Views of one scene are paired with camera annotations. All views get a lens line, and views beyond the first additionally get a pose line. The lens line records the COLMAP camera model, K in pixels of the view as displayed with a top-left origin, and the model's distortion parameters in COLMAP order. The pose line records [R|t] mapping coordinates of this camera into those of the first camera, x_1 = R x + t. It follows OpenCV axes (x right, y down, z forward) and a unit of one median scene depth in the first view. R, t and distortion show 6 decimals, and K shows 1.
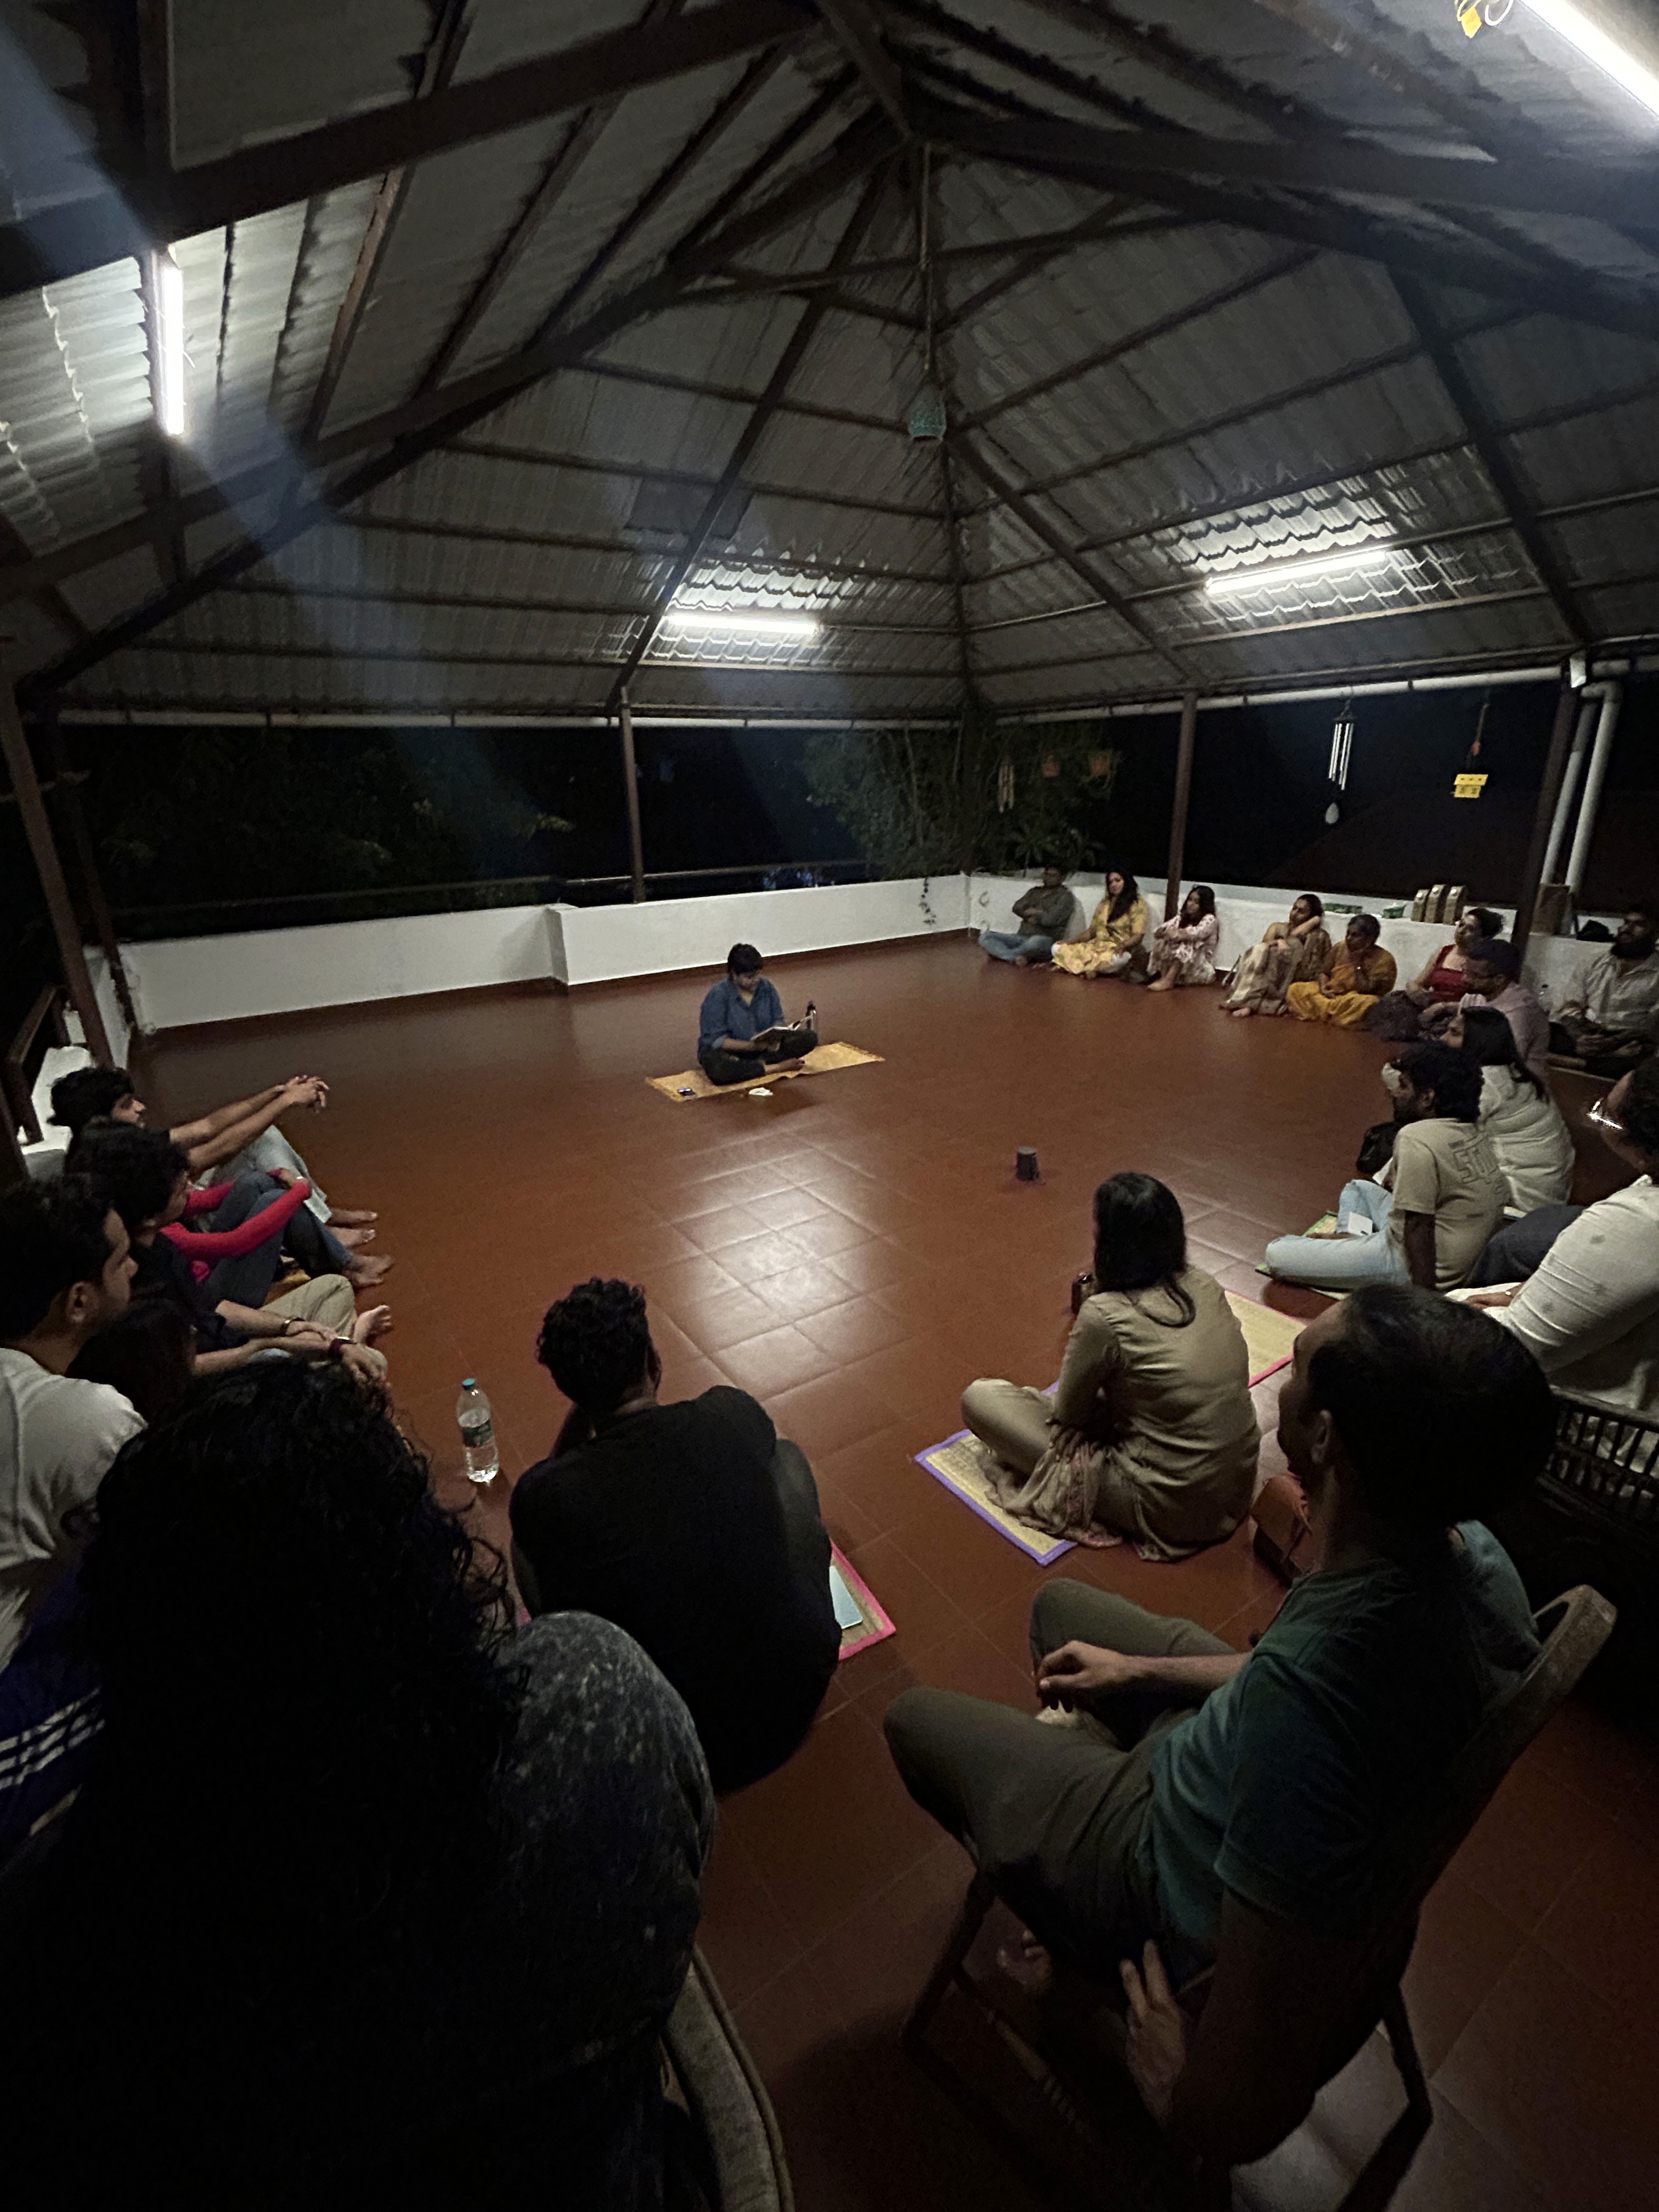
lens RADIAL K [[971.1, 0, 829.5], [0, 971.1, 1106.0], [0, 0, 1]] dist [-0.003765, -0.000187]
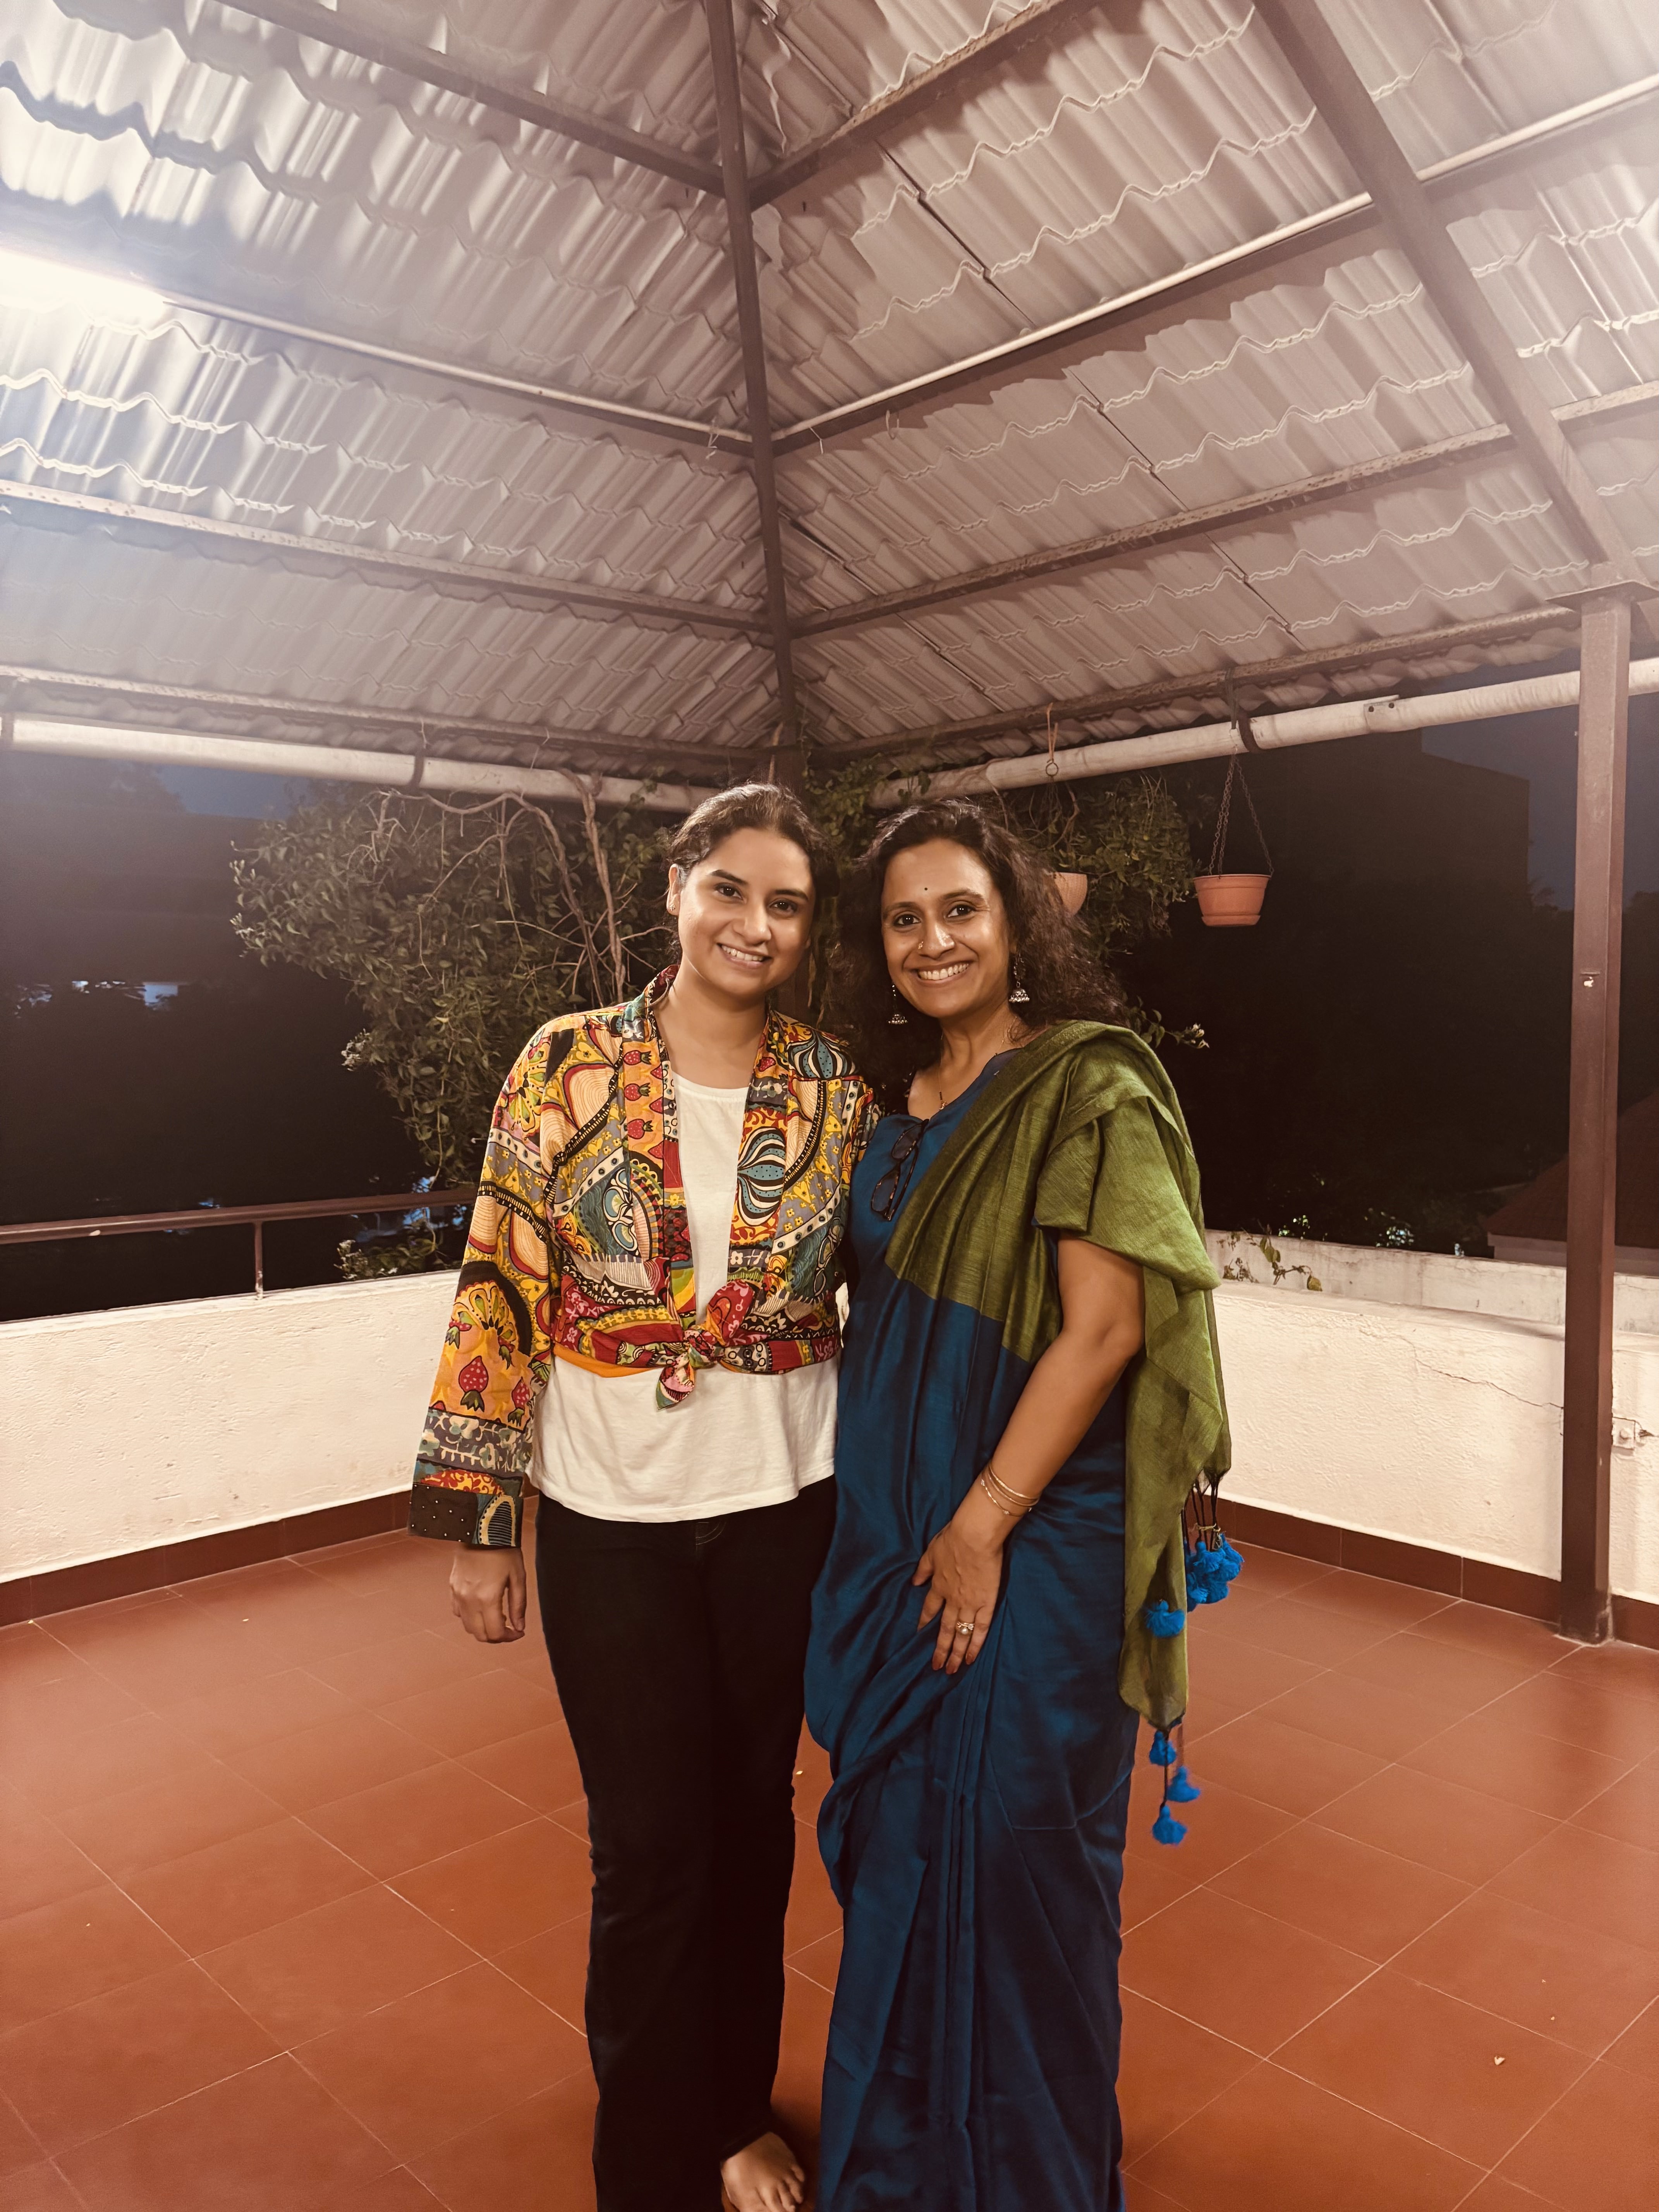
lens RADIAL K [[1681.9, 0, 829.5], [0, 1681.9, 1106.0], [0, 0, 1]] dist [0.009534, 0.009832]
pose [[0.985920, 0.005301, 0.167135, 0.081914], [0.041332, 0.960760, -0.274285, -0.176043], [-0.162030, 0.277331, 0.947013, 0.638641]]
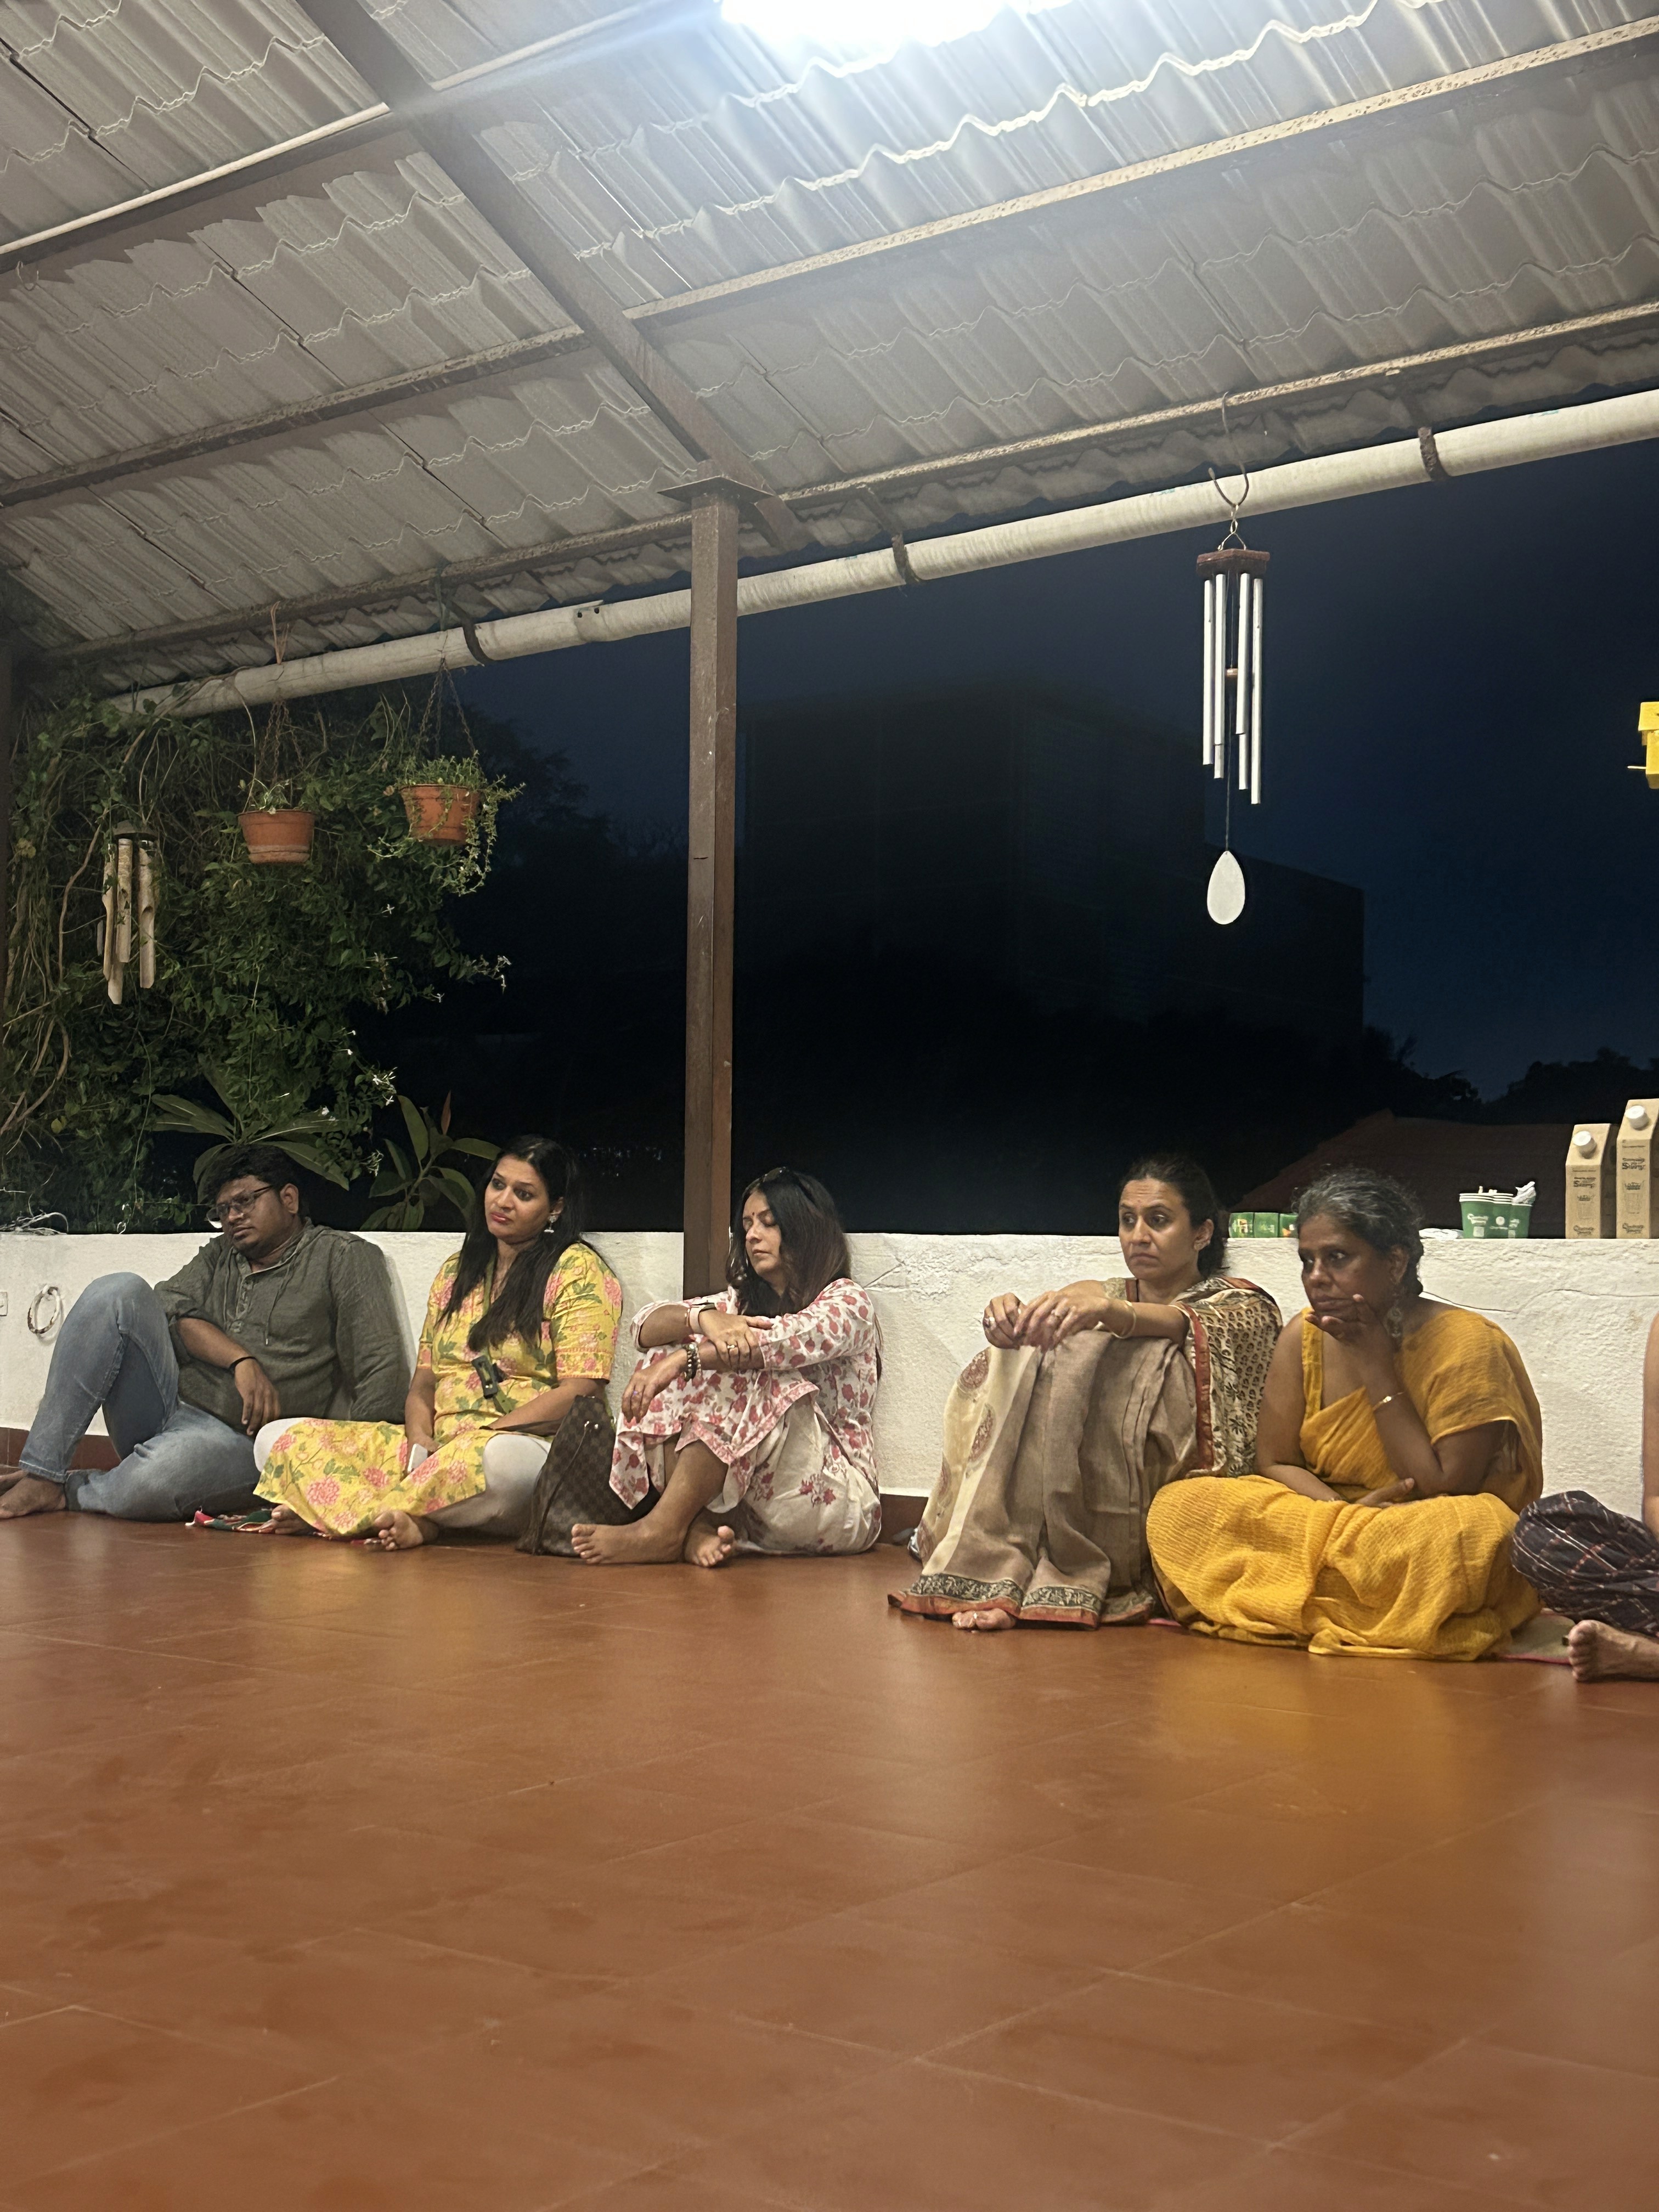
lens RADIAL K [[2674.0, 0, 829.6], [0, 2674.0, 1172.4], [0, 0, 1]] dist [0.106201, -0.287984]
pose [[0.945755, 0.040909, 0.322296, 0.166624], [0.075607, 0.937088, -0.340806, 0.017272], [-0.315961, 0.346687, 0.883163, 0.382924]]
